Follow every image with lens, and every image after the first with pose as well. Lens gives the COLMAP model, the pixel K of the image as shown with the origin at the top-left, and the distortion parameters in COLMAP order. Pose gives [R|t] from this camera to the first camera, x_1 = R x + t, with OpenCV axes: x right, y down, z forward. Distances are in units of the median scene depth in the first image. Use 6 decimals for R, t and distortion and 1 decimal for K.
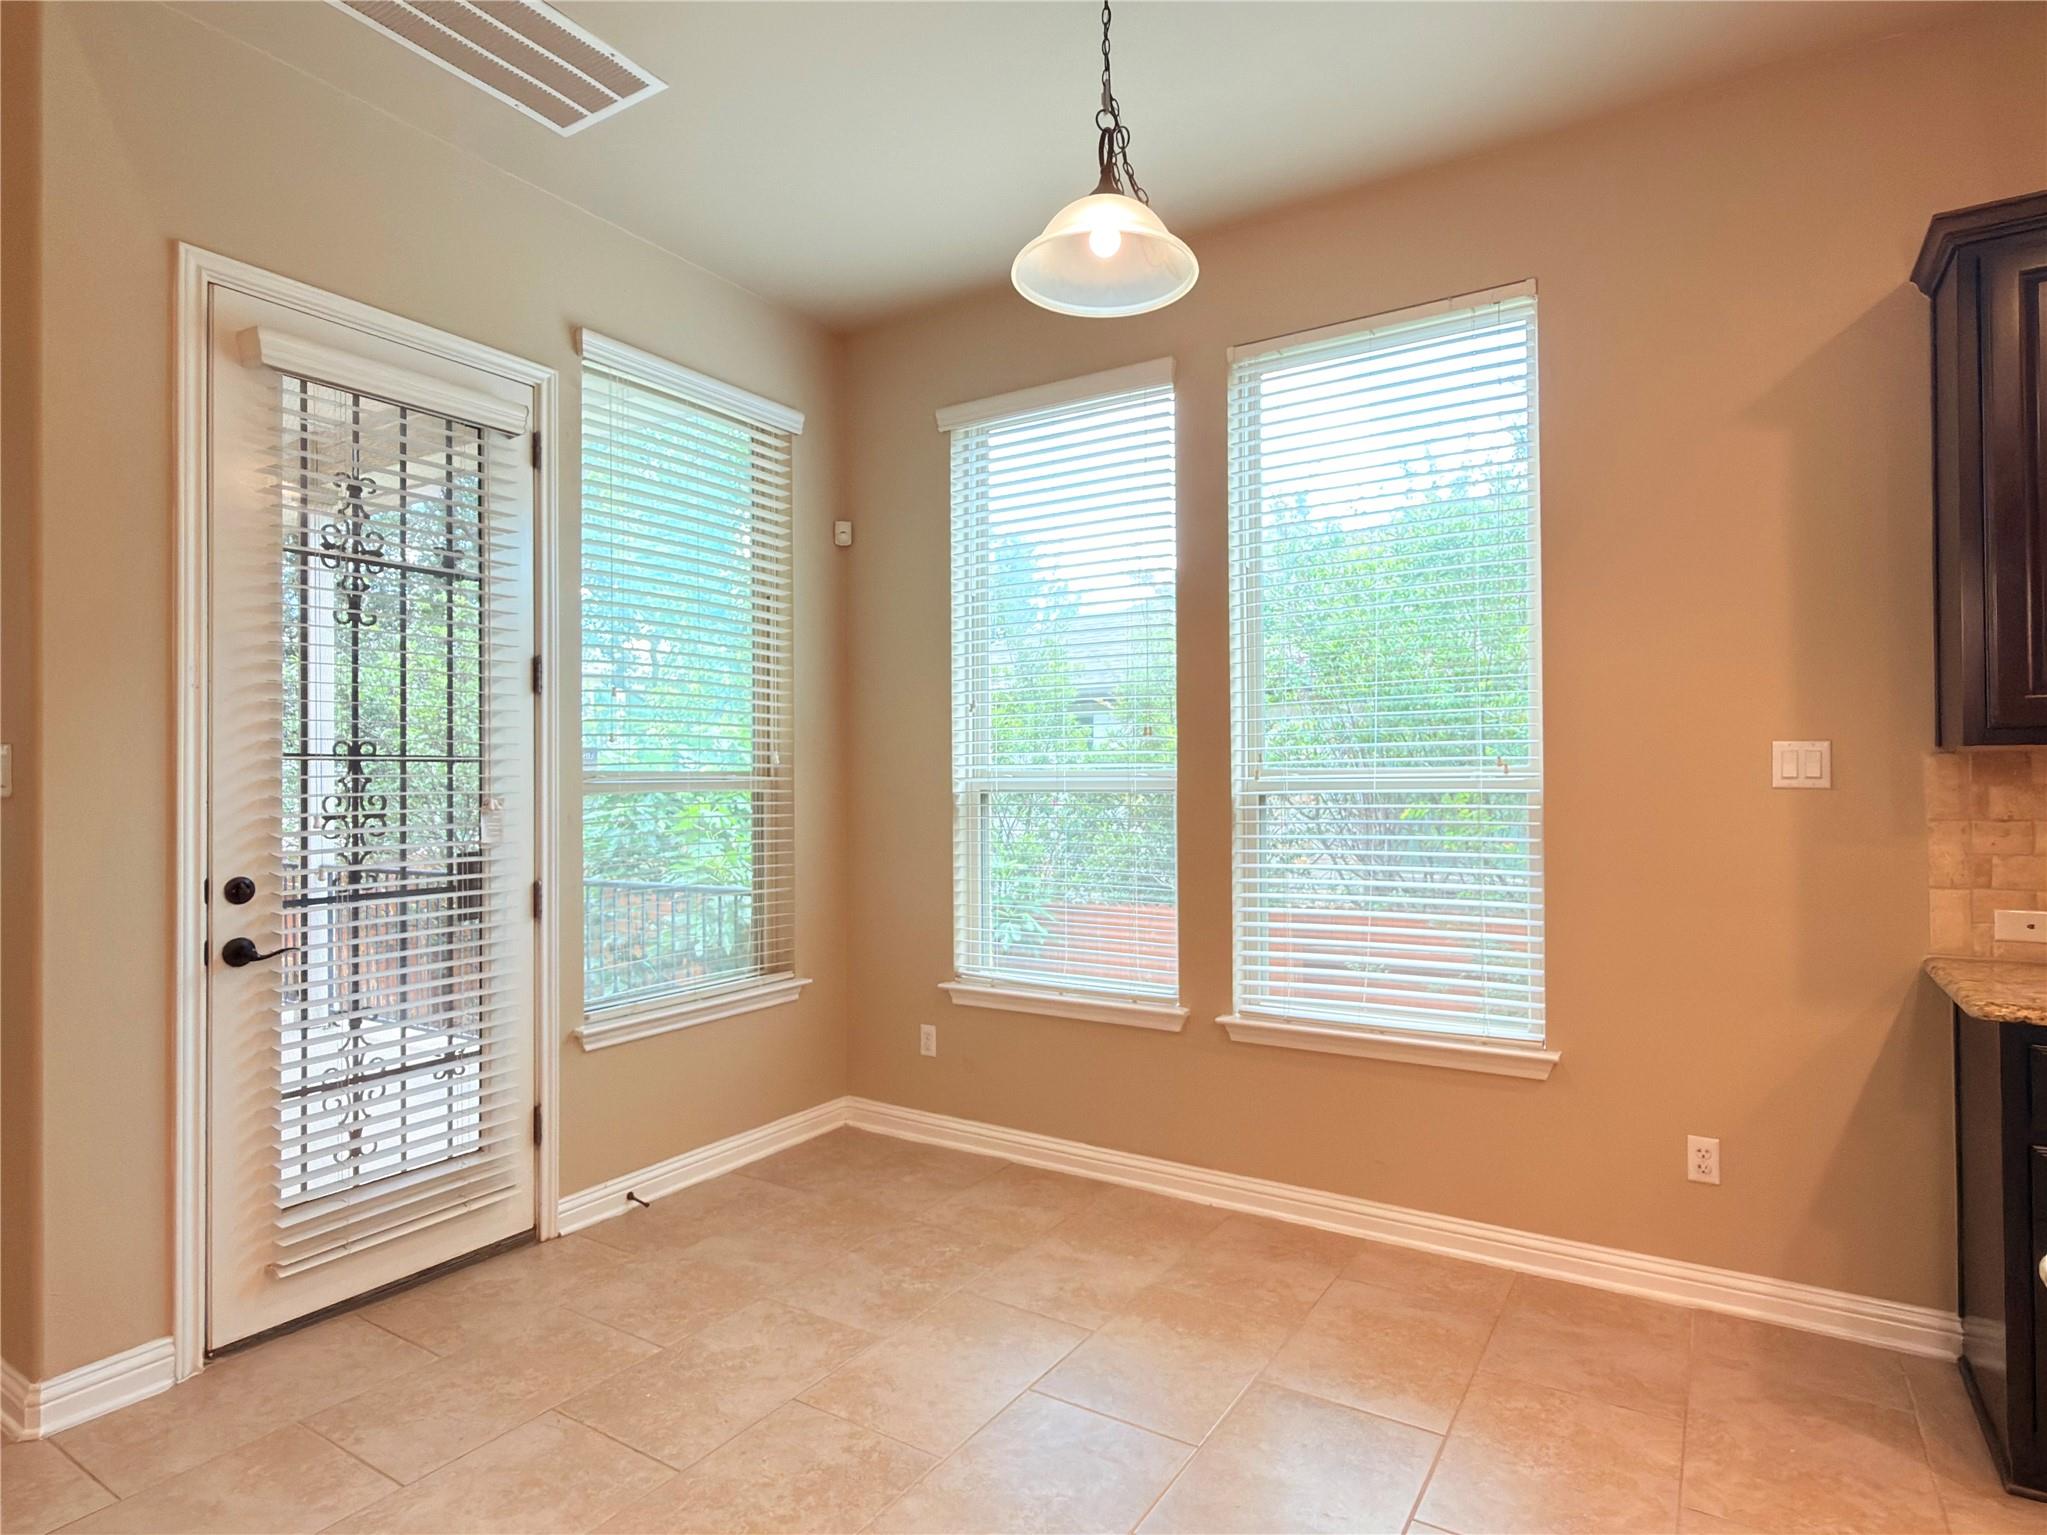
lens RADIAL K [[1108.8, 0, 1023.5], [0, 1108.8, 767.5], [0, 0, 1]] dist [0.001865, -0.000008]
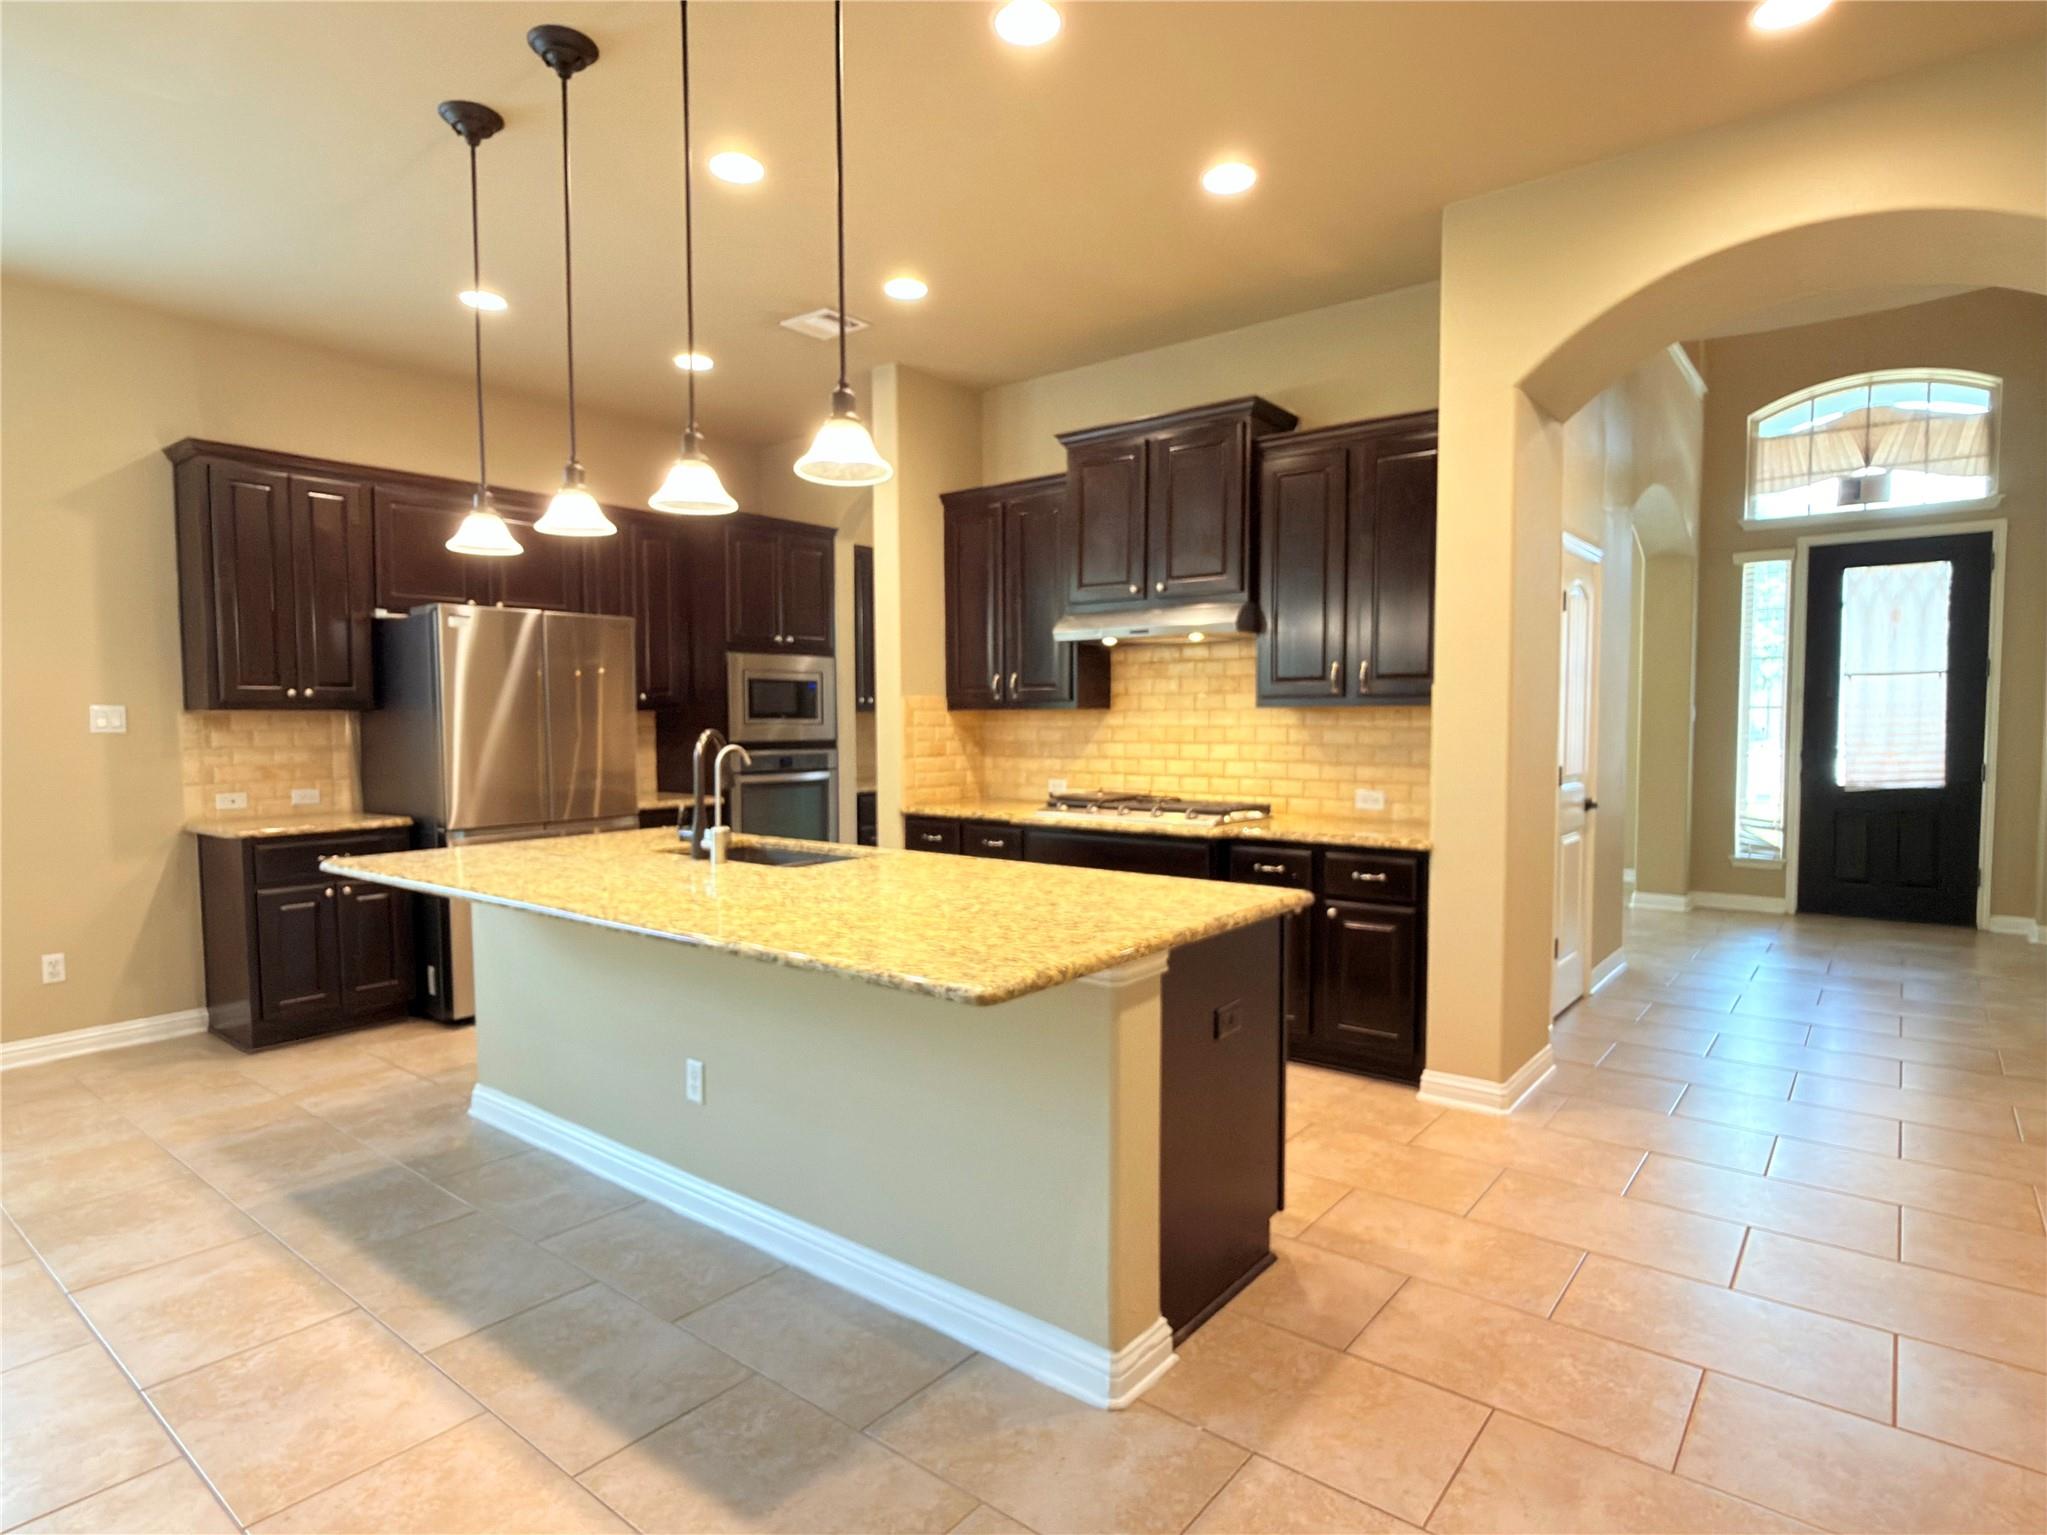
lens RADIAL K [[1093.3, 0, 1035.1], [0, 1093.3, 782.1], [0, 0, 1]] dist [-0.000803, -0.000217]
pose [[0.092103, -0.051658, 0.994409, -0.801170], [-0.004138, 0.998625, 0.052260, 0.000085], [-0.995741, -0.008929, 0.091763, -0.540658]]
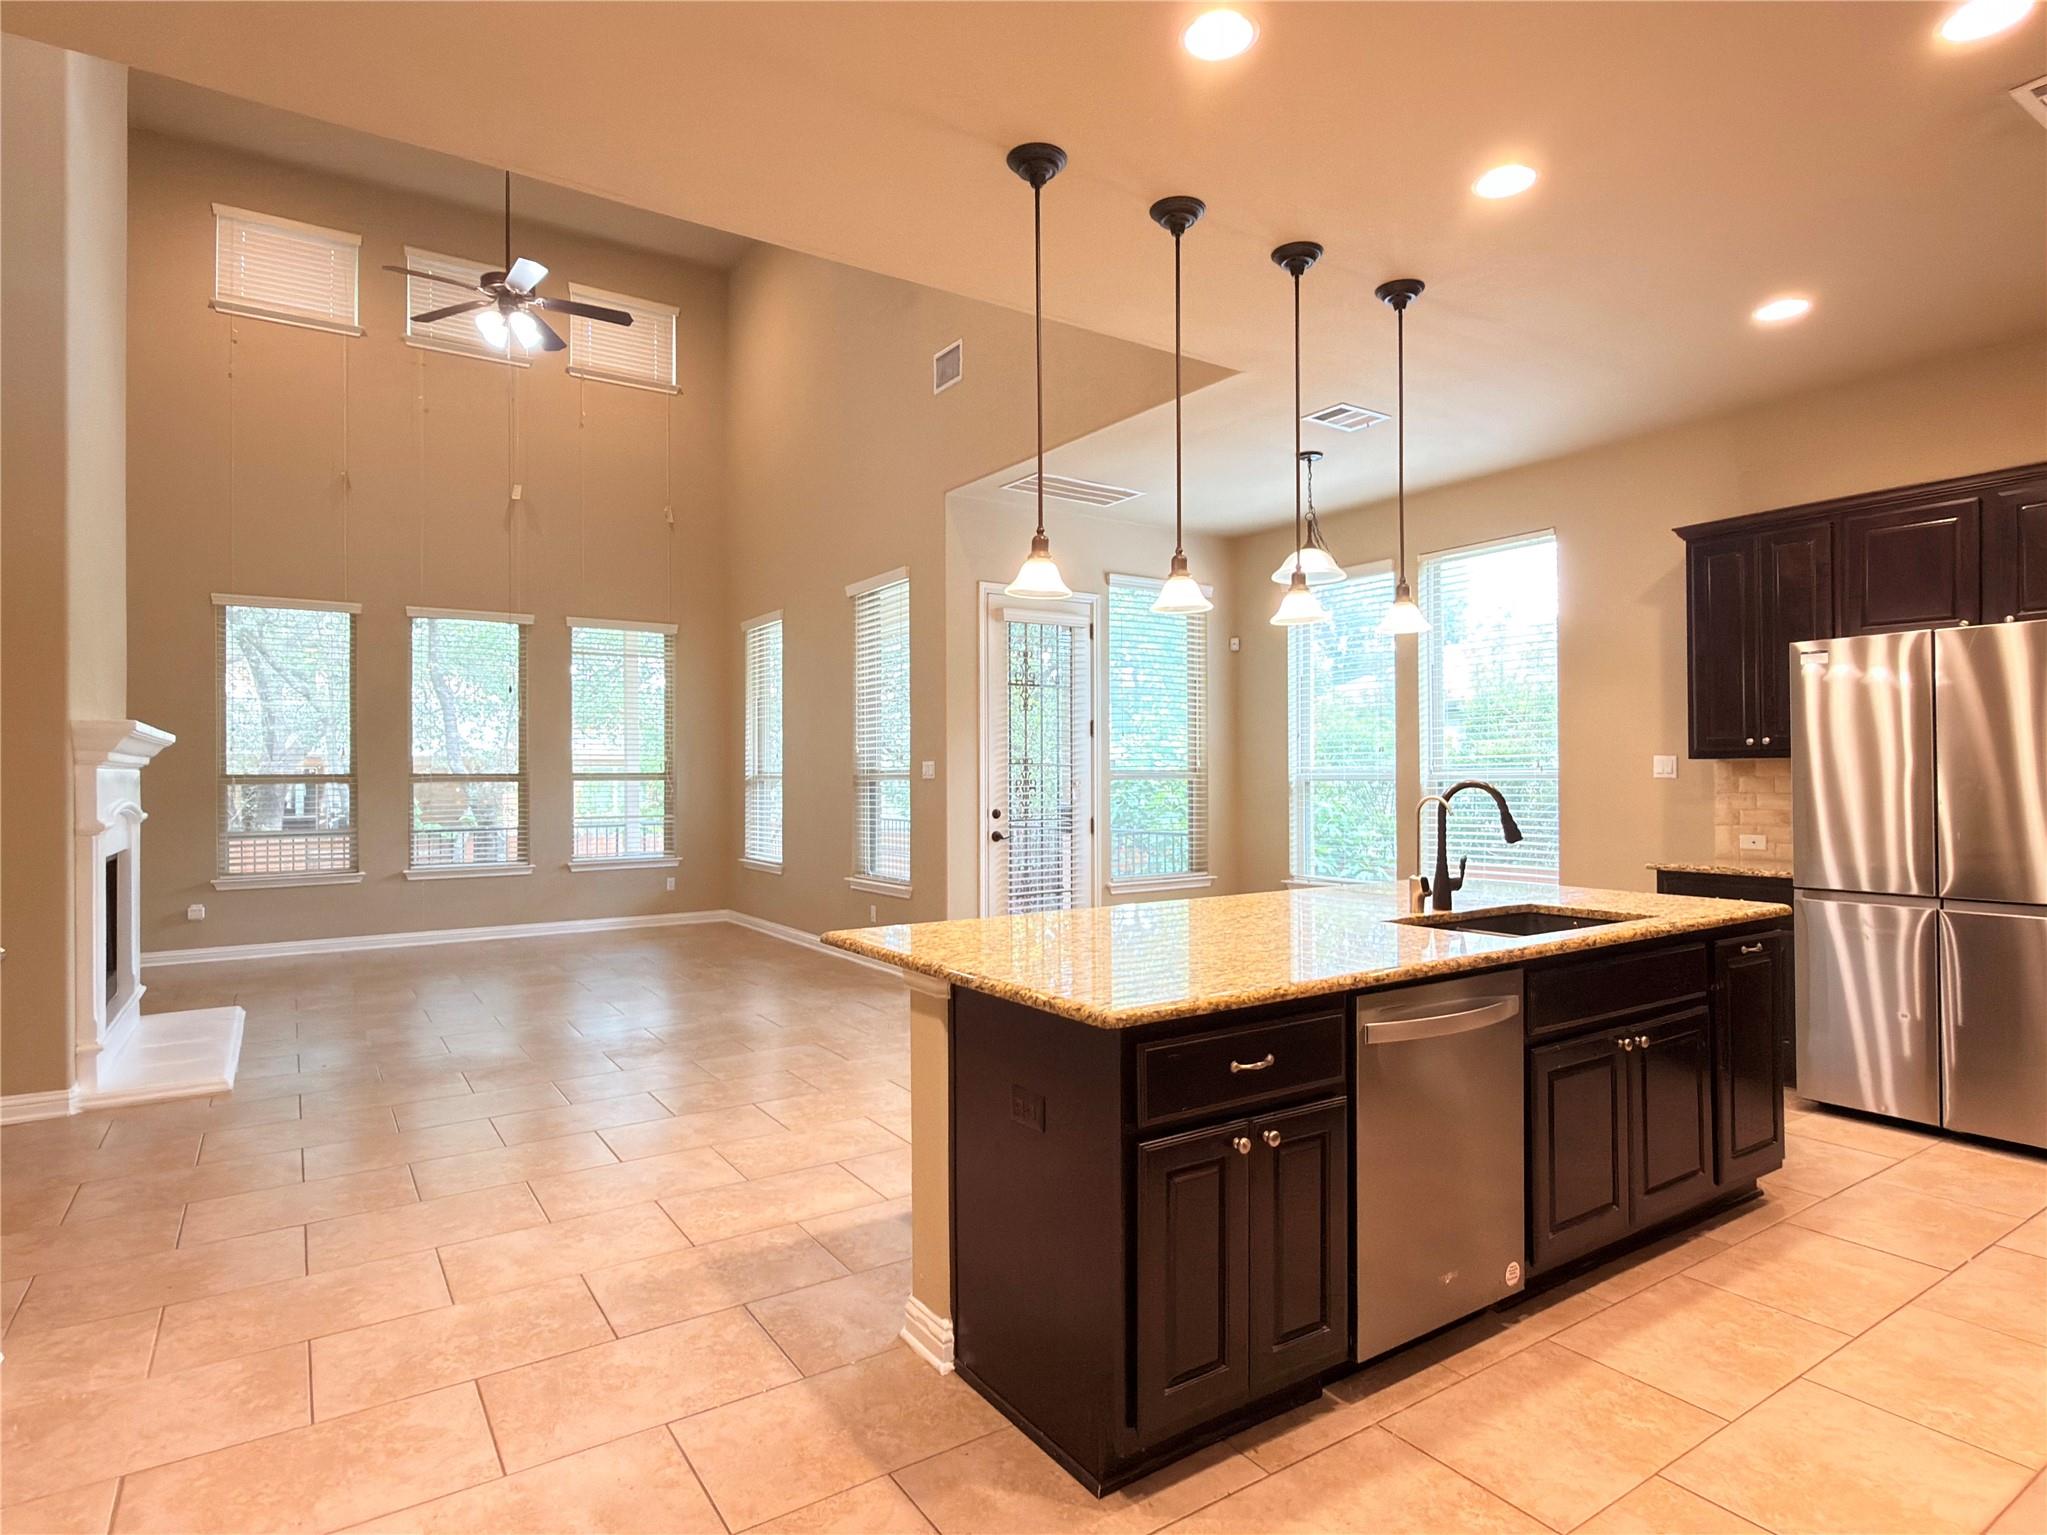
lens RADIAL K [[1131.4, 0, 1034.8], [0, 1131.4, 769.9], [0, 0, 1]] dist [0.000425, -0.000883]
pose [[0.917900, 0.000074, -0.396813, 0.441120], [0.002021, 0.999986, 0.004861, -0.009496], [0.396808, -0.005264, 0.917887, -1.381727]]
